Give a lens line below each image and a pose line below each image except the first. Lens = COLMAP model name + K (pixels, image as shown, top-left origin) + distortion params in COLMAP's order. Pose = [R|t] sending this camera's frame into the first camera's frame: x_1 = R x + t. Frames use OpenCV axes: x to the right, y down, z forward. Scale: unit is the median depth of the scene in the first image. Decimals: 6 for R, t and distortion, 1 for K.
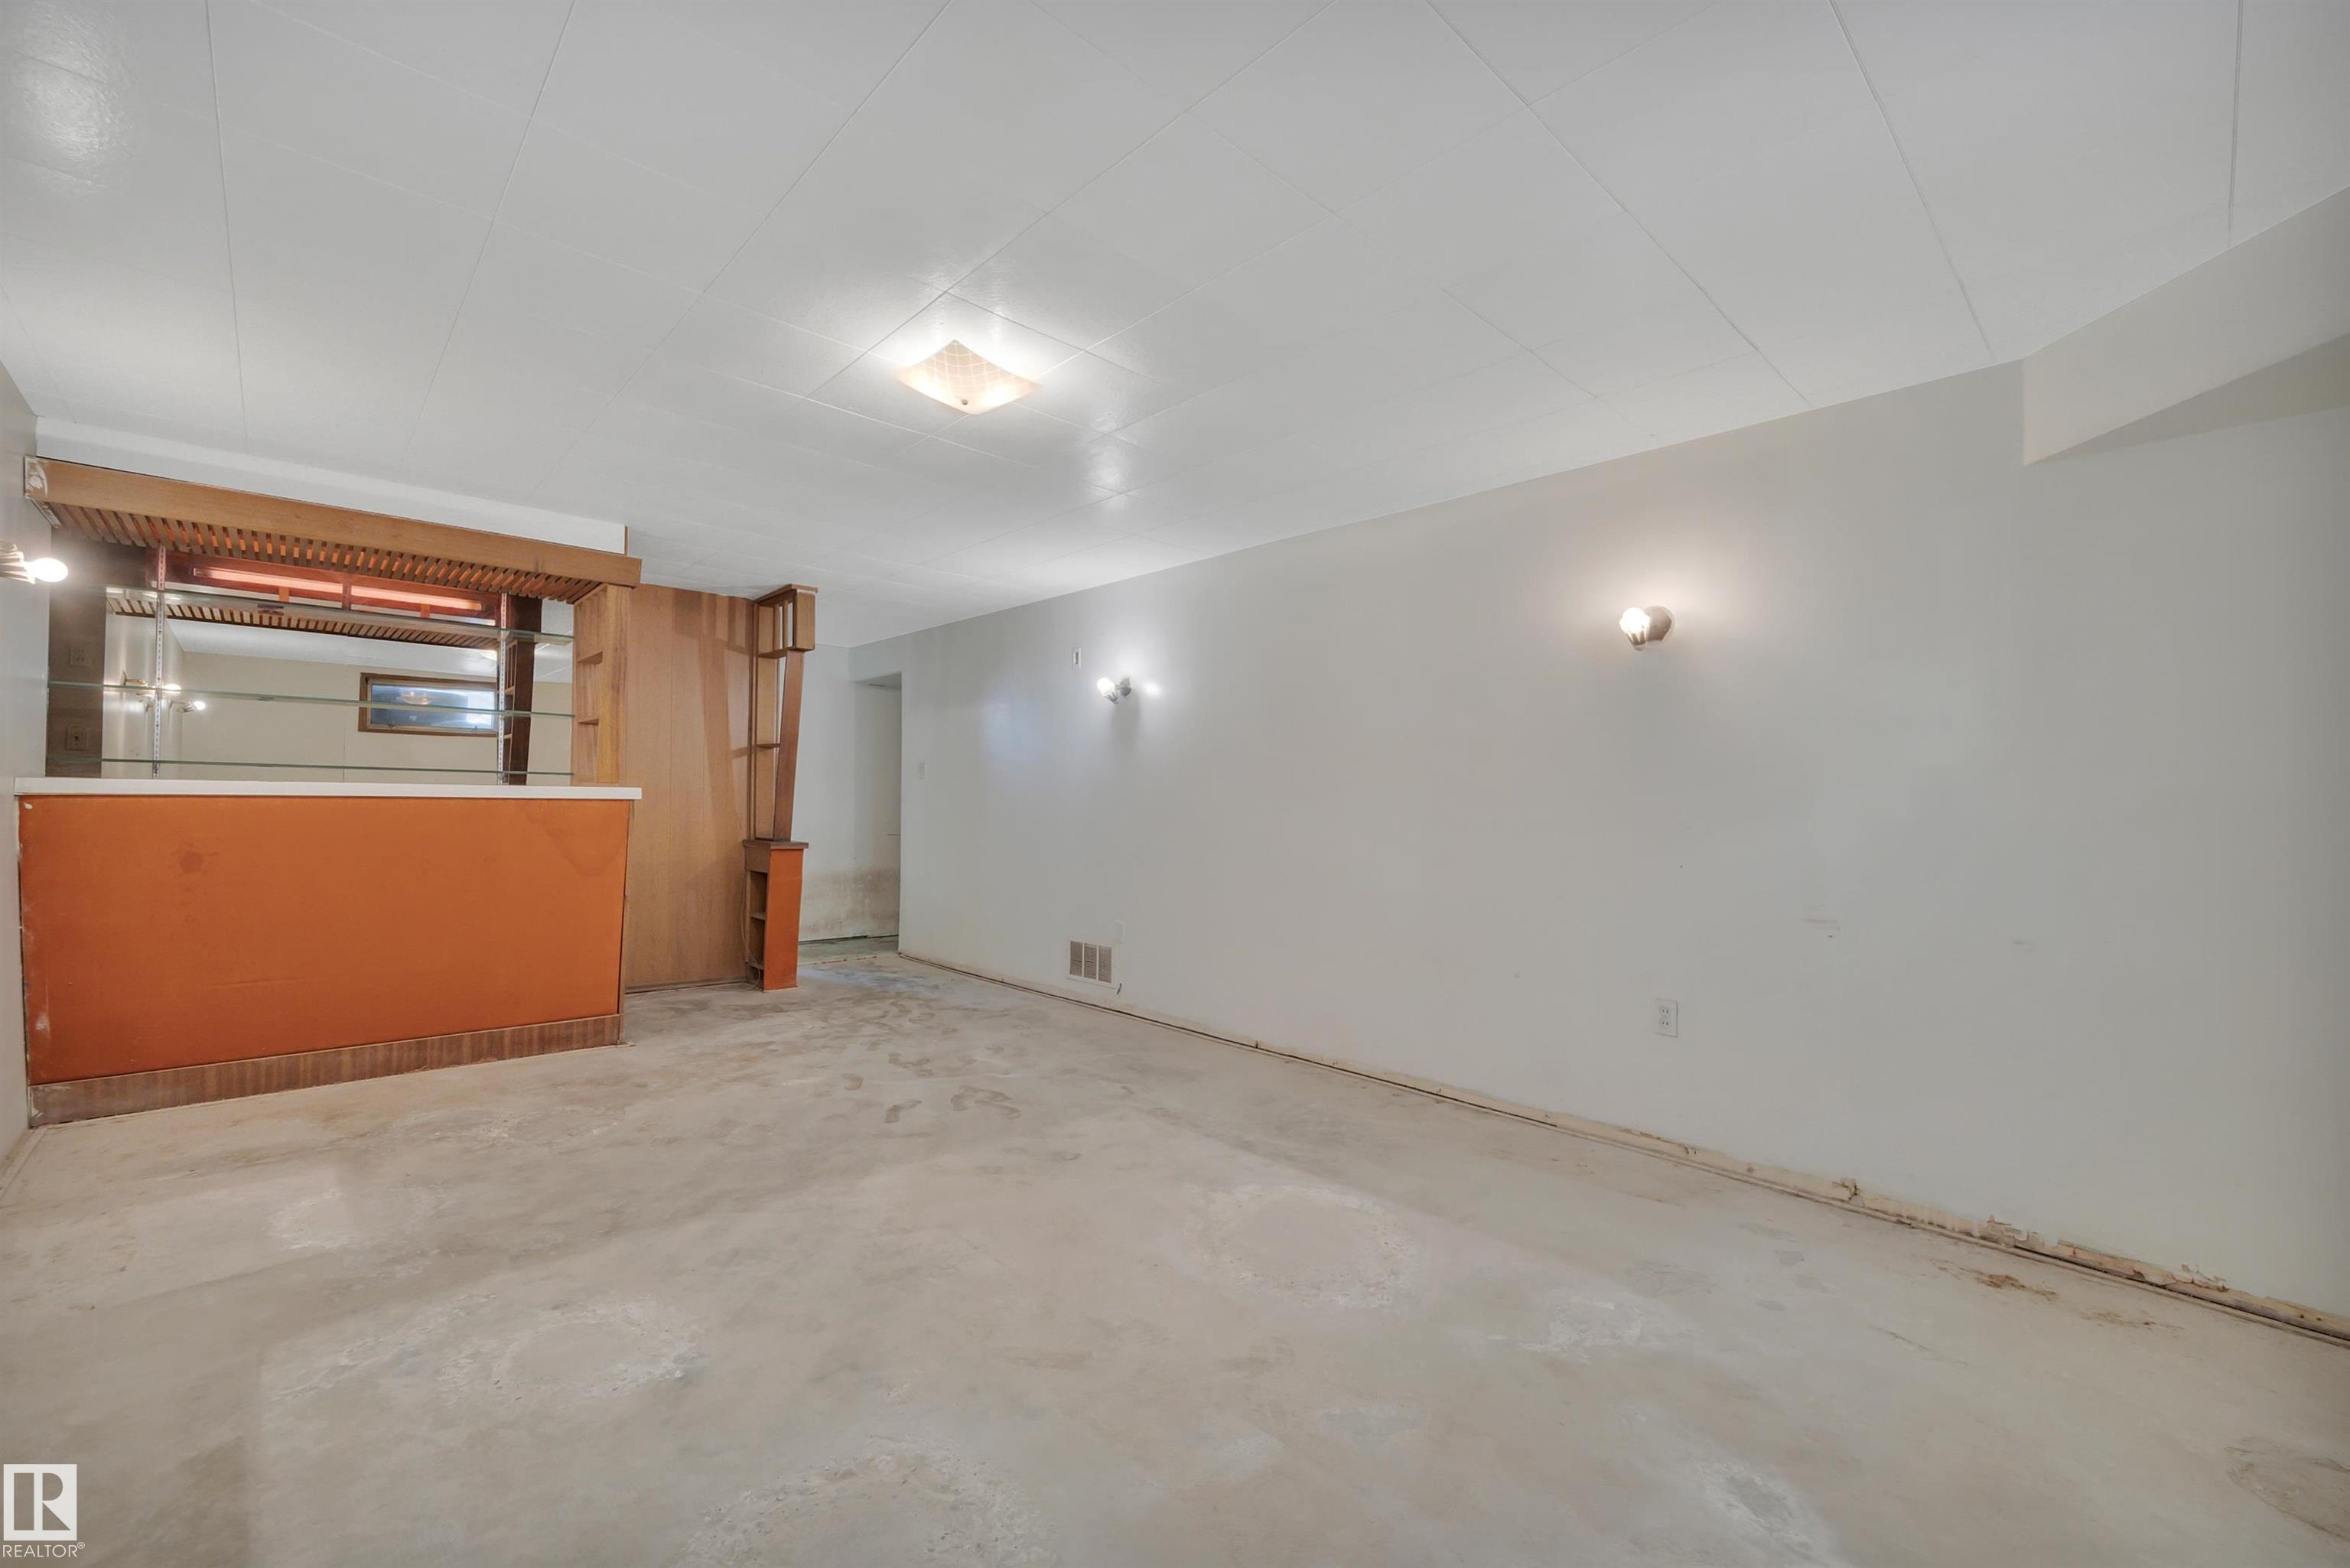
lens RADIAL K [[968.0, 0, 1166.6], [0, 968.0, 781.5], [0, 0, 1]] dist [0.000954, 0.000240]
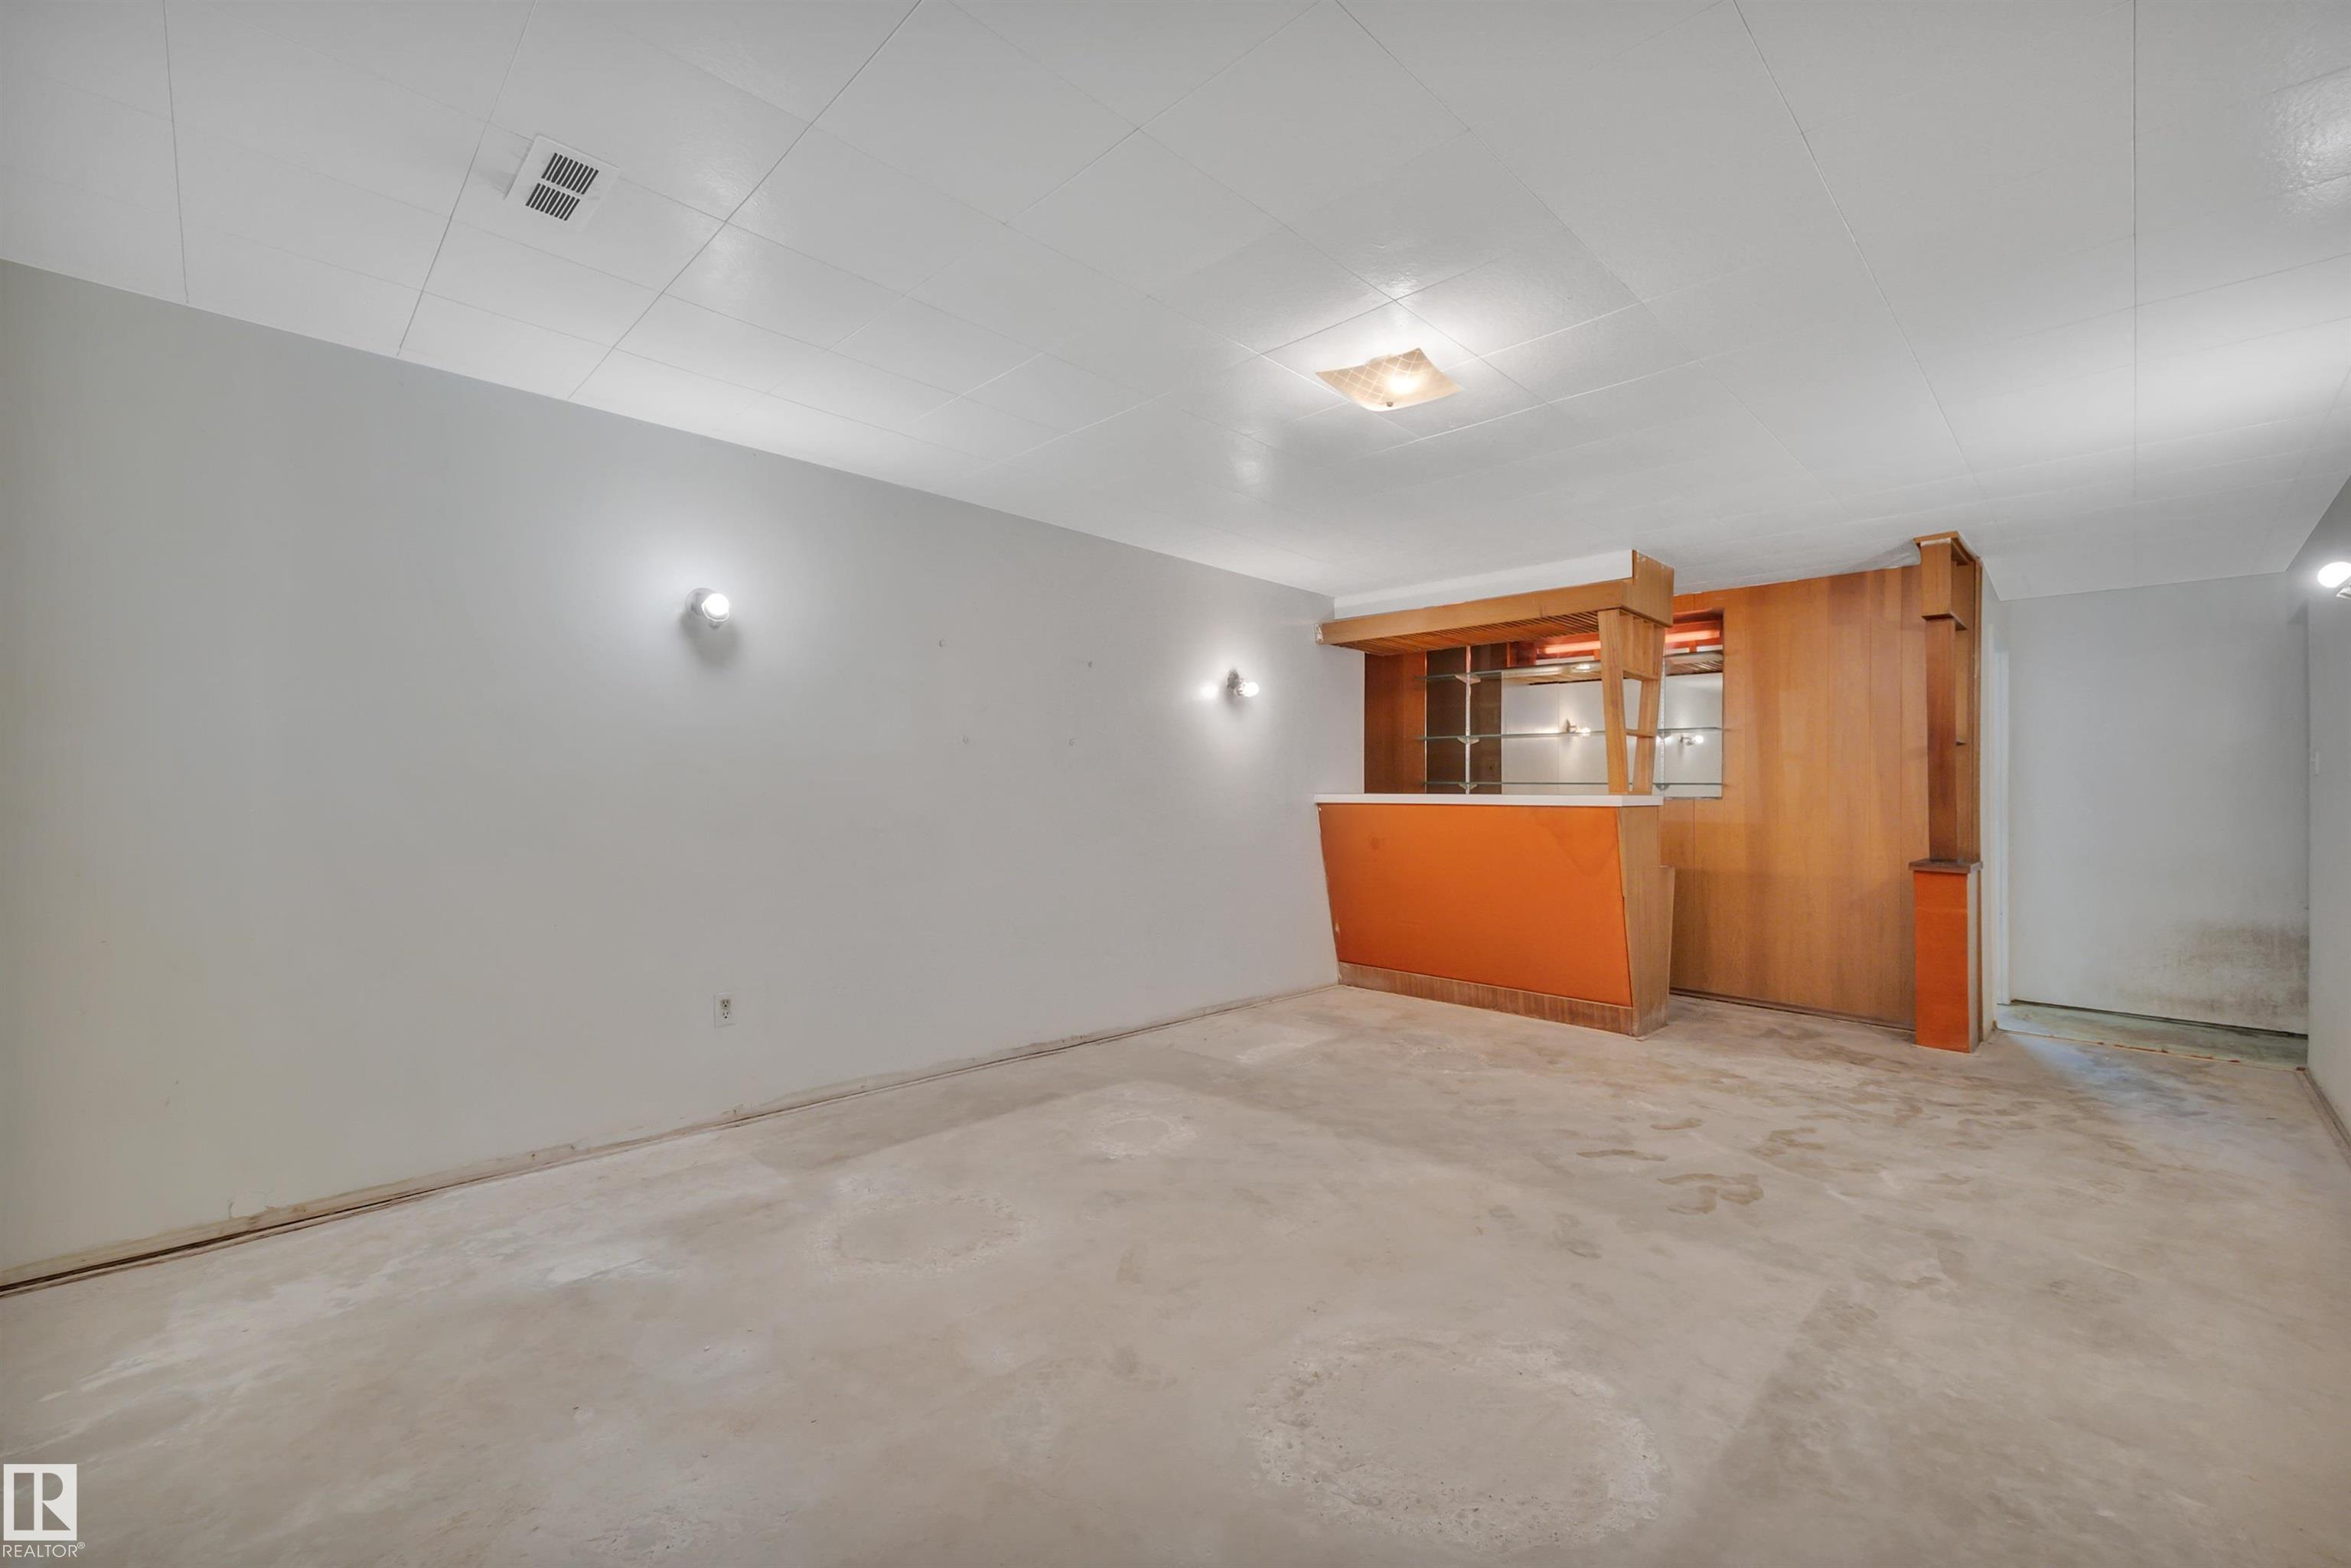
lens RADIAL K [[968.5, 0, 1167.1], [0, 968.5, 781.5], [0, 0, 1]] dist [0.000954, 0.000240]
pose [[0.044433, -0.029393, -0.998580, 0.557745], [0.010478, 0.999526, -0.028955, 0.019391], [0.998957, -0.009177, 0.044720, 0.512135]]
